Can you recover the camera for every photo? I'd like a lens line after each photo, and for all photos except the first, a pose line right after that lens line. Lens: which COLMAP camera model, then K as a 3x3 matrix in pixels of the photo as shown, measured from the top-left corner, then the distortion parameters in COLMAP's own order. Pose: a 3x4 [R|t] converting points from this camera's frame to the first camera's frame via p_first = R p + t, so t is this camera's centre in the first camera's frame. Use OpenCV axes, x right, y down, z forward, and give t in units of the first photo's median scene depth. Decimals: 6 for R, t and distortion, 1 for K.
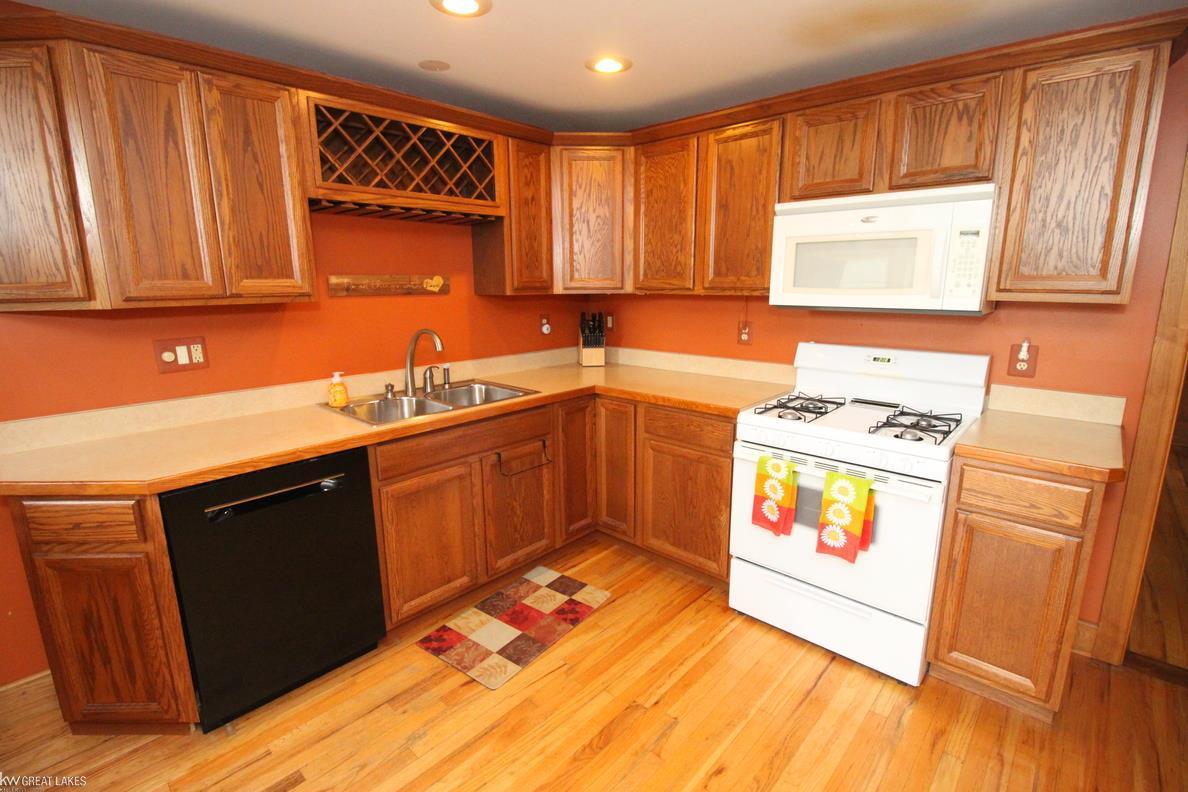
lens RADIAL K [[549.9, 0, 599.2], [0, 549.9, 394.9], [0, 0, 1]] dist [-0.001207, -0.009460]
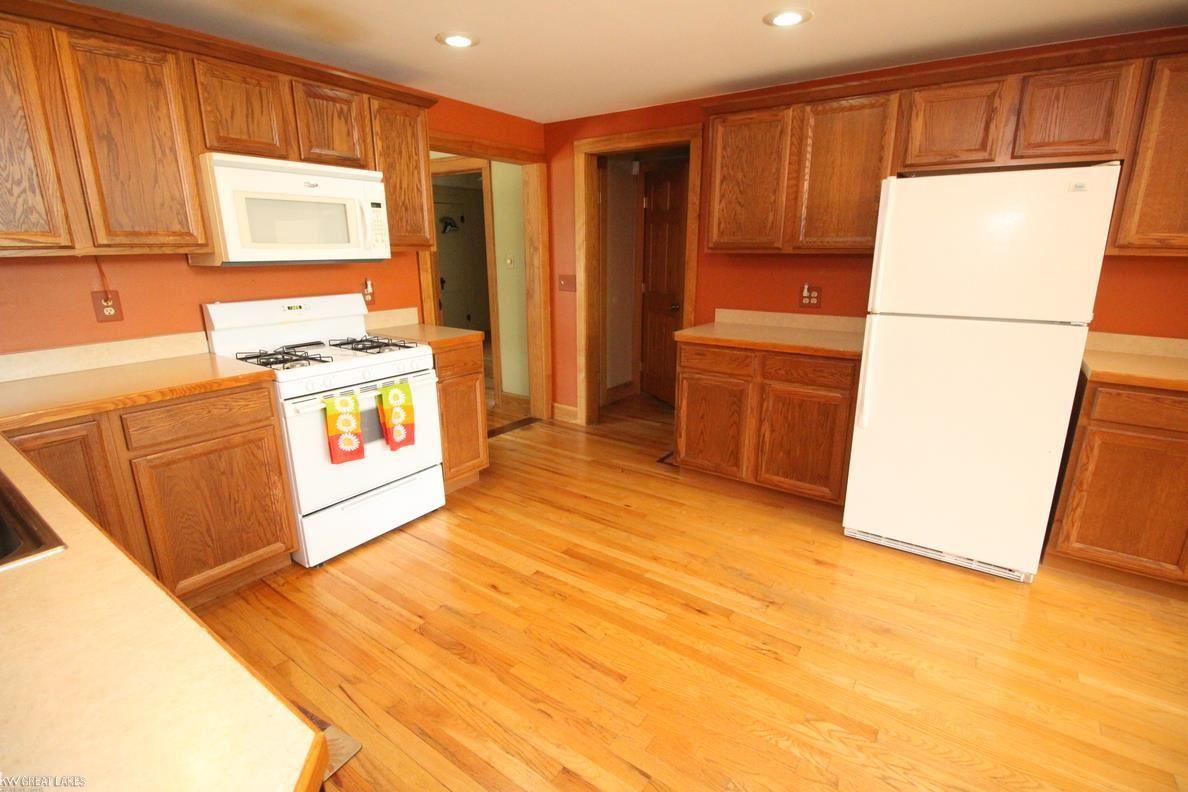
lens RADIAL K [[549.9, 0, 599.2], [0, 549.9, 394.9], [0, 0, 1]] dist [-0.001207, -0.009460]
pose [[-0.123333, -0.253851, 0.959348, -0.799835], [0.207242, 0.938824, 0.275063, -0.084689], [-0.970484, 0.232742, -0.063179, 0.545436]]
